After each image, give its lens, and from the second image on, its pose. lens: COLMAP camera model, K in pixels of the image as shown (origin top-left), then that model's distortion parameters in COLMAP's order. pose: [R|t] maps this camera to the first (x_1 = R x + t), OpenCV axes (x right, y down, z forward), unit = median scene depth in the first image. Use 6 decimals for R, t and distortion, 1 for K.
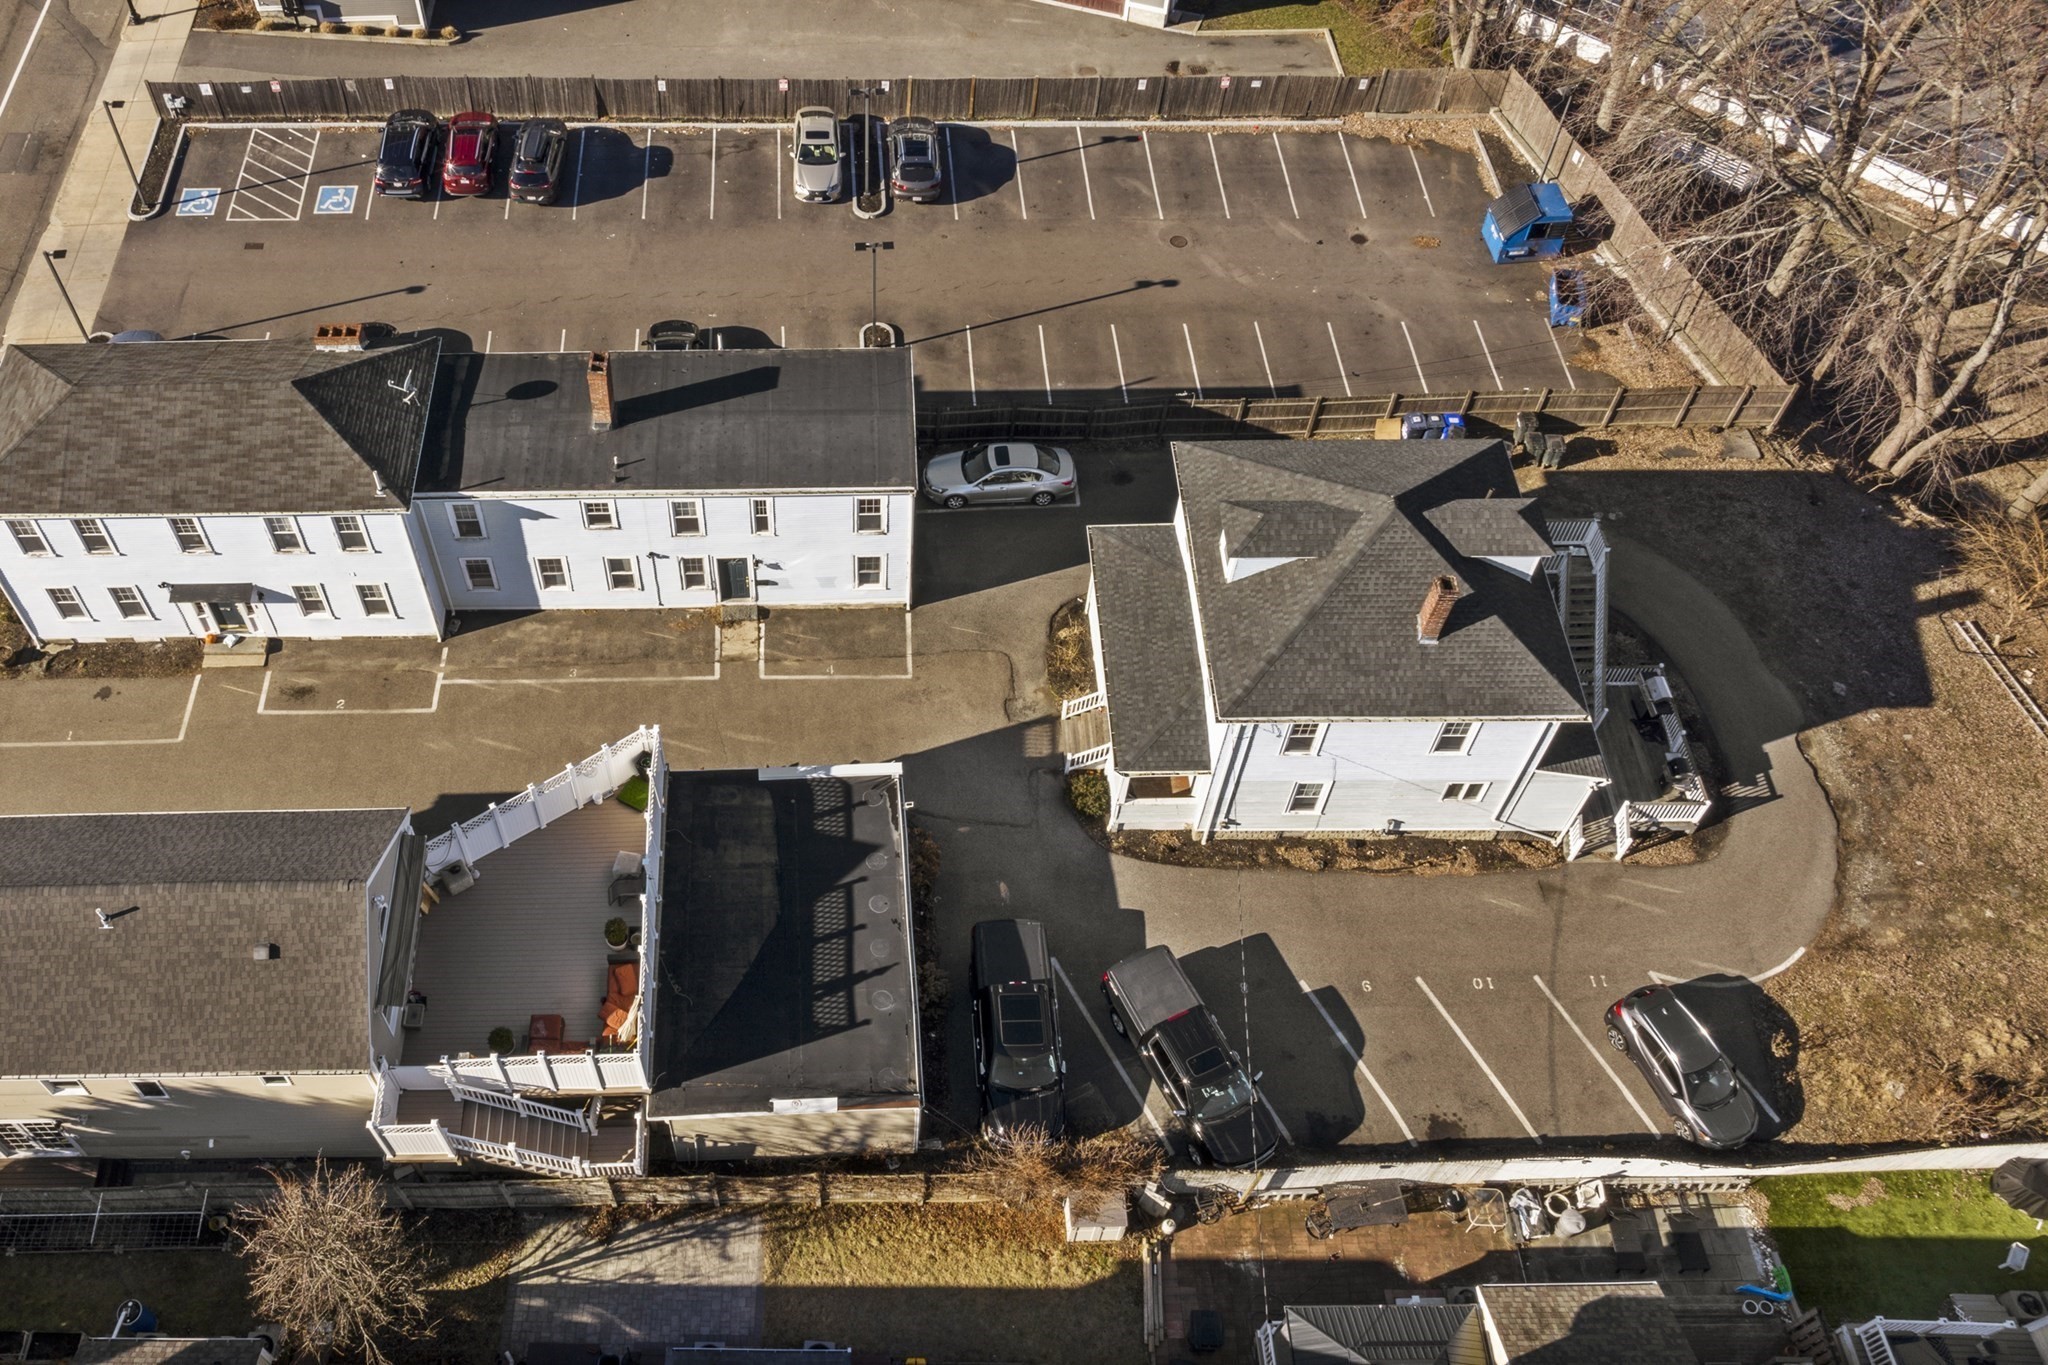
lens RADIAL K [[1709.8, 0, 830.7], [0, 1709.8, 672.3], [0, 0, 1]] dist [-0.003902, -0.040498]
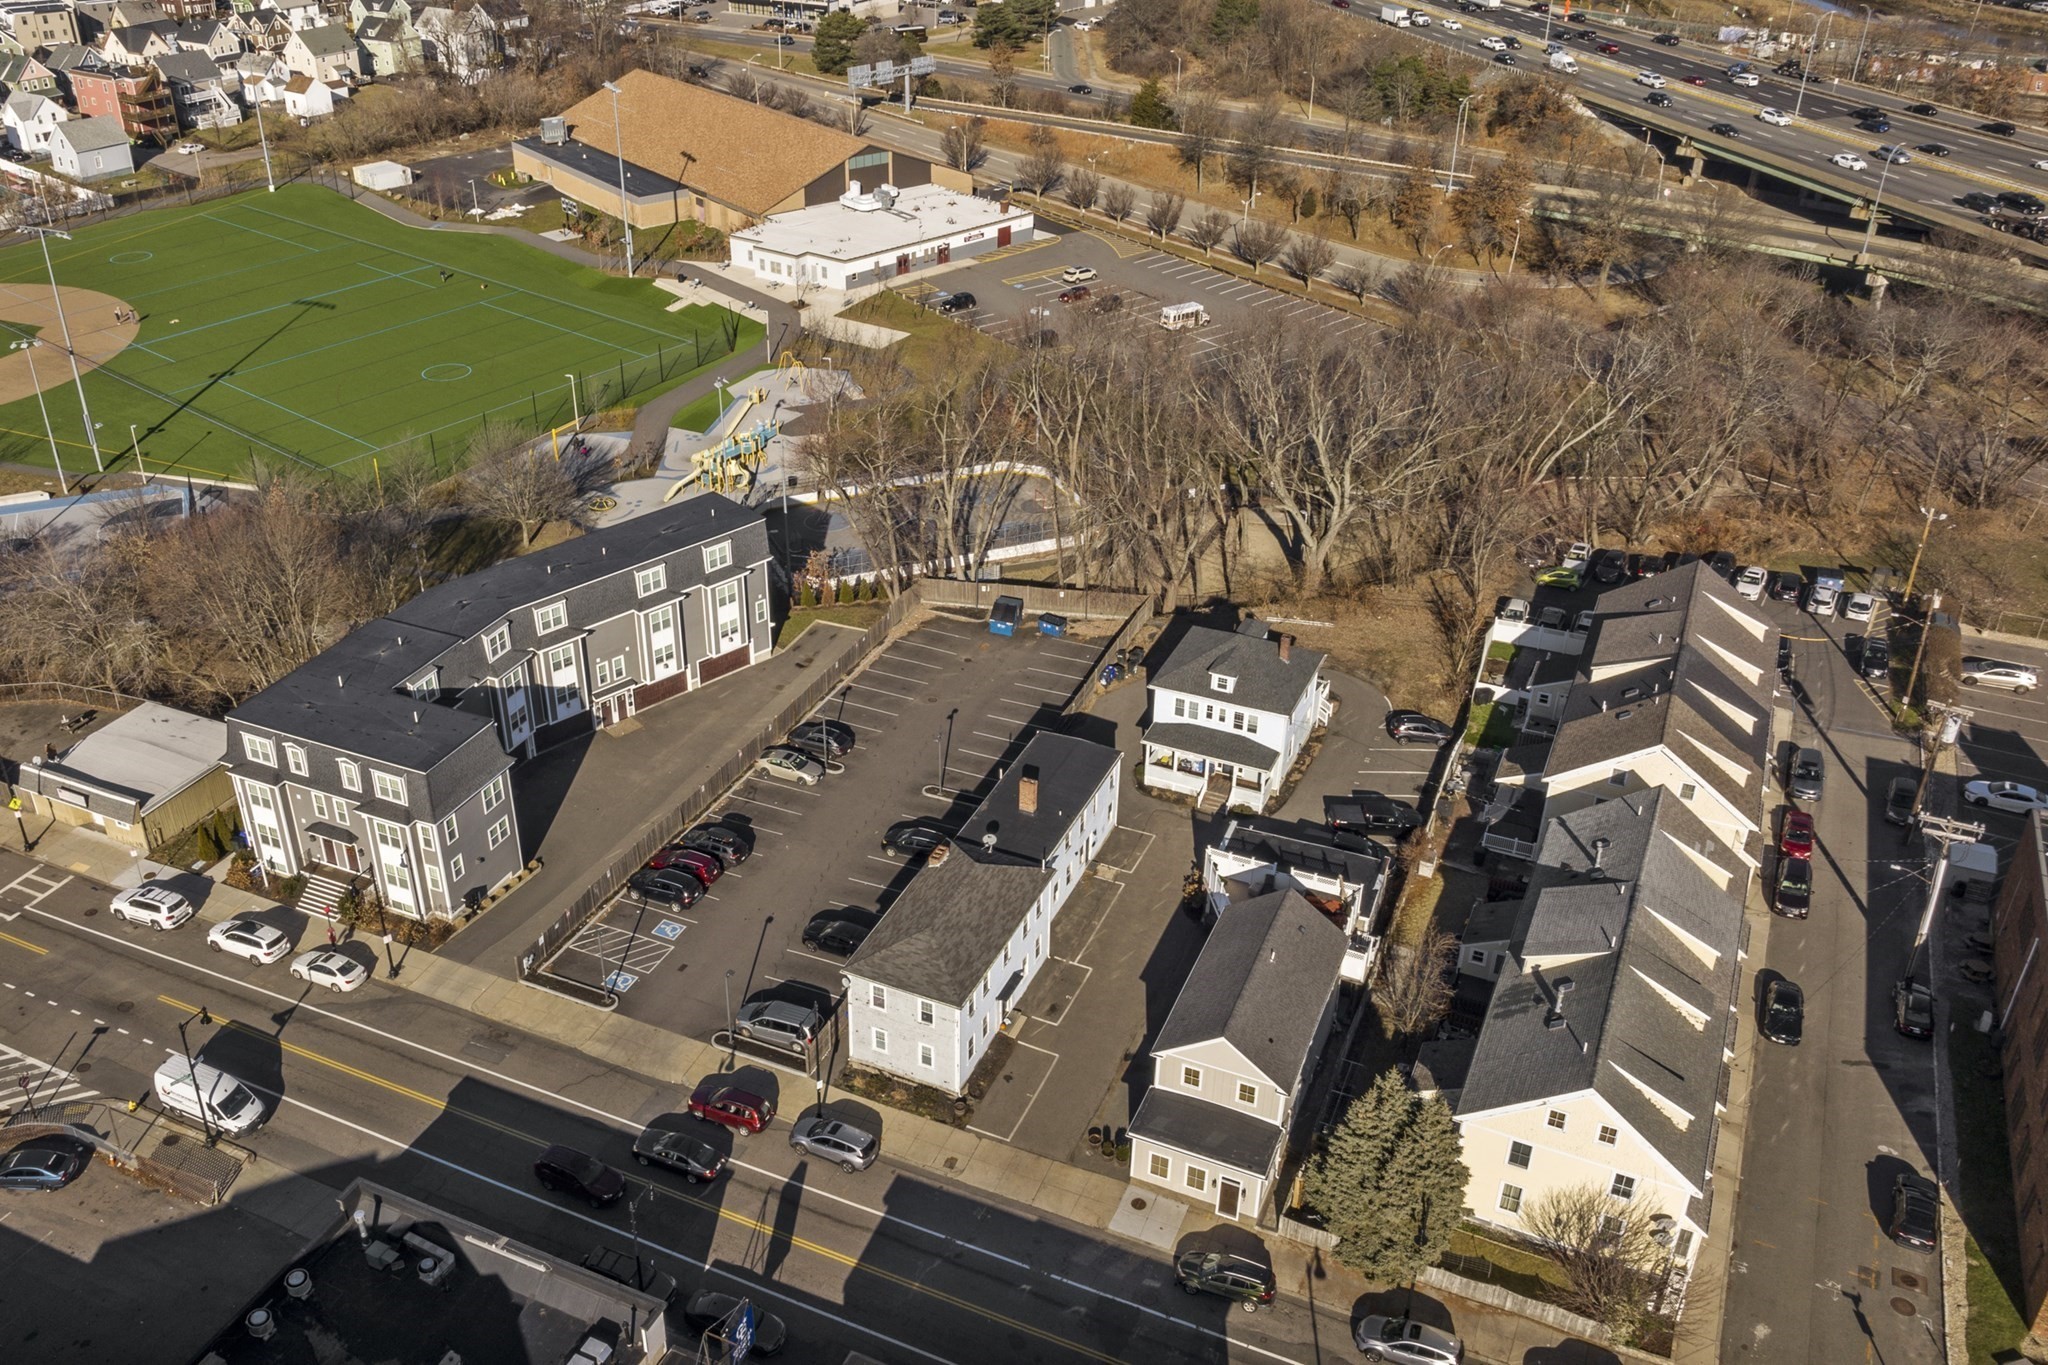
lens RADIAL K [[1713.1, 0, 902.6], [0, 1713.1, 666.1], [0, 0, 1]] dist [-0.015378, -0.008558]
pose [[0.446494, -0.435267, 0.781784, -1.657916], [0.724225, 0.688908, -0.030064, -0.304128], [-0.525491, 0.579611, 0.622824, -0.287815]]
